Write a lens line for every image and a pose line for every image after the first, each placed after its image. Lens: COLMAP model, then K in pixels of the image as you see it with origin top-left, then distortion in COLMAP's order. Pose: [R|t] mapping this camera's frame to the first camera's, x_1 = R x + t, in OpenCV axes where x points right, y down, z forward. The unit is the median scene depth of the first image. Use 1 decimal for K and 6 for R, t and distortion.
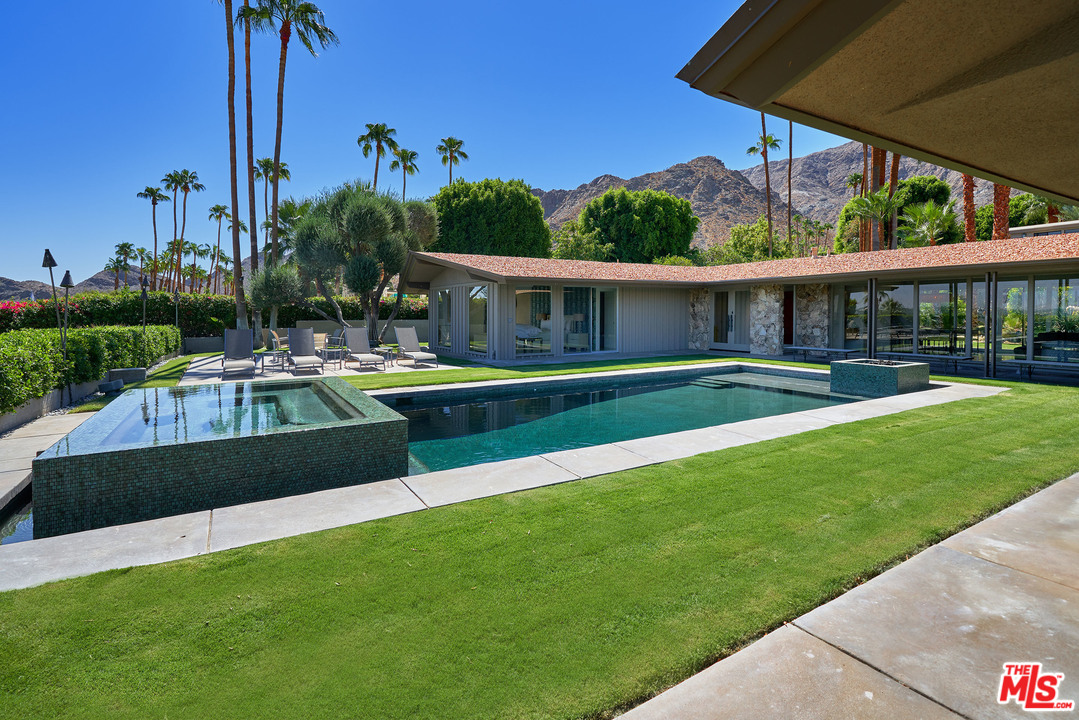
lens RADIAL K [[521.6, 0, 537.9], [0, 521.6, 330.8], [0, 0, 1]] dist [-0.000400, 0.000658]
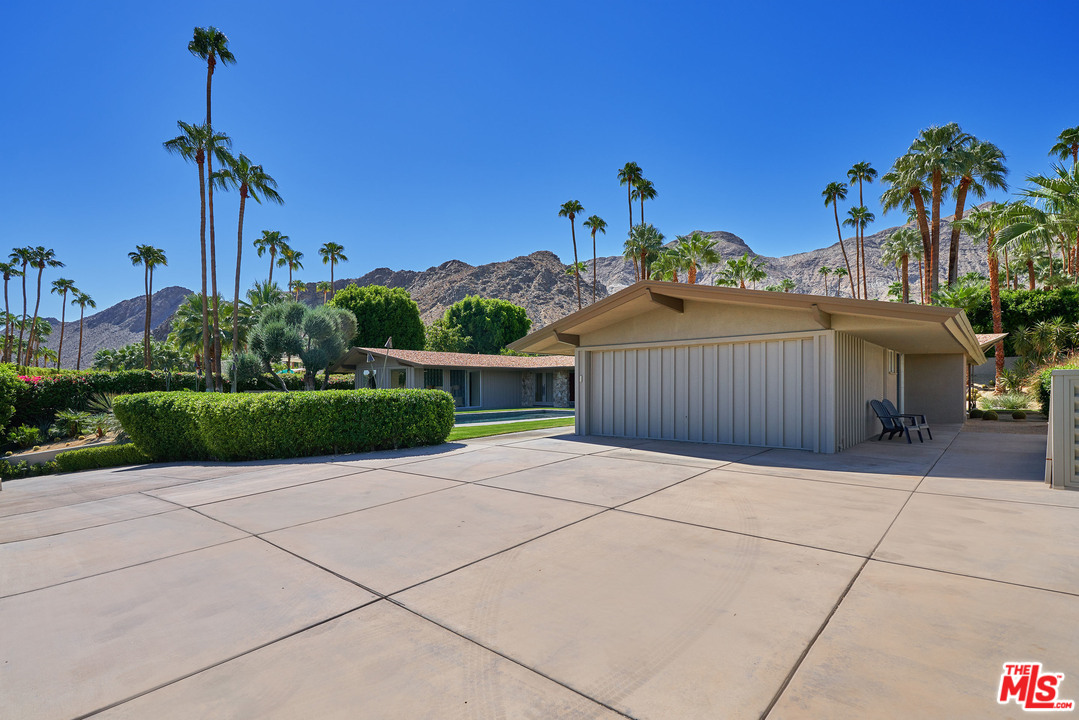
lens RADIAL K [[521.6, 0, 608.0], [0, 521.6, 400.1], [0, 0, 1]] dist [-0.000400, 0.000658]
pose [[0.912291, -0.011470, 0.409383, -0.093119], [0.017272, 0.999796, -0.010479, 0.022711], [-0.409179, 0.016631, 0.912303, -0.411047]]
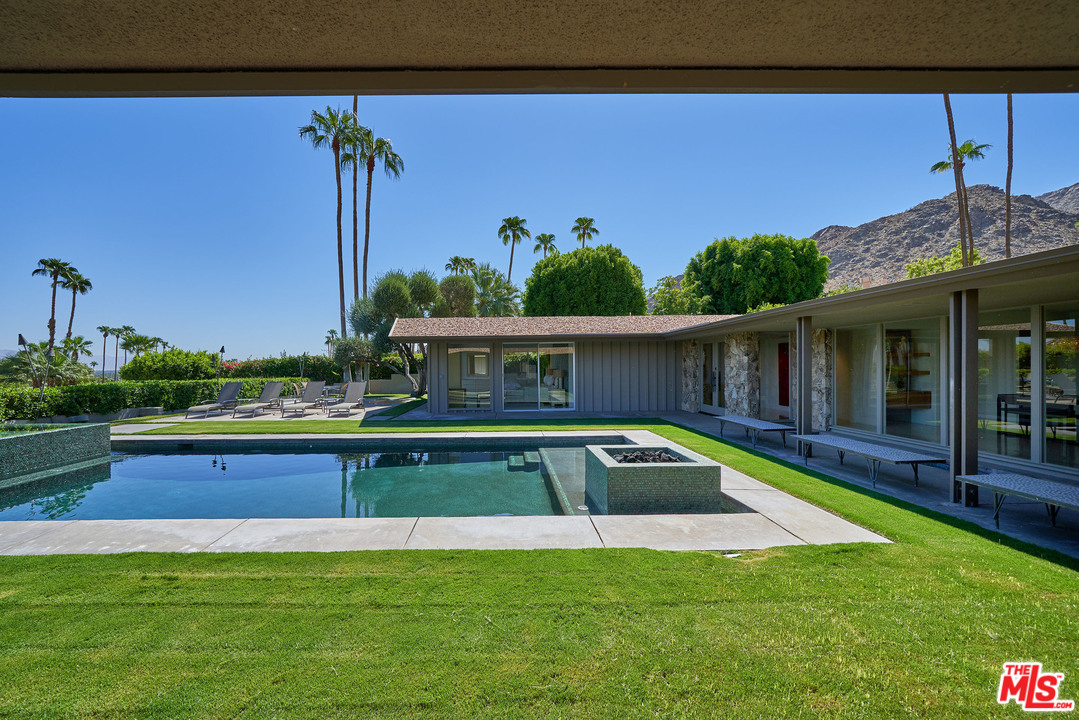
lens RADIAL K [[424.2, 0, 543.6], [0, 424.2, 364.8], [0, 0, 1]] dist [-0.008710, 0.000527]
pose [[0.860913, -0.004956, -0.508728, 0.269086], [-0.013488, 0.999379, -0.032562, -0.009151], [0.508573, 0.034895, 0.860311, 0.167328]]
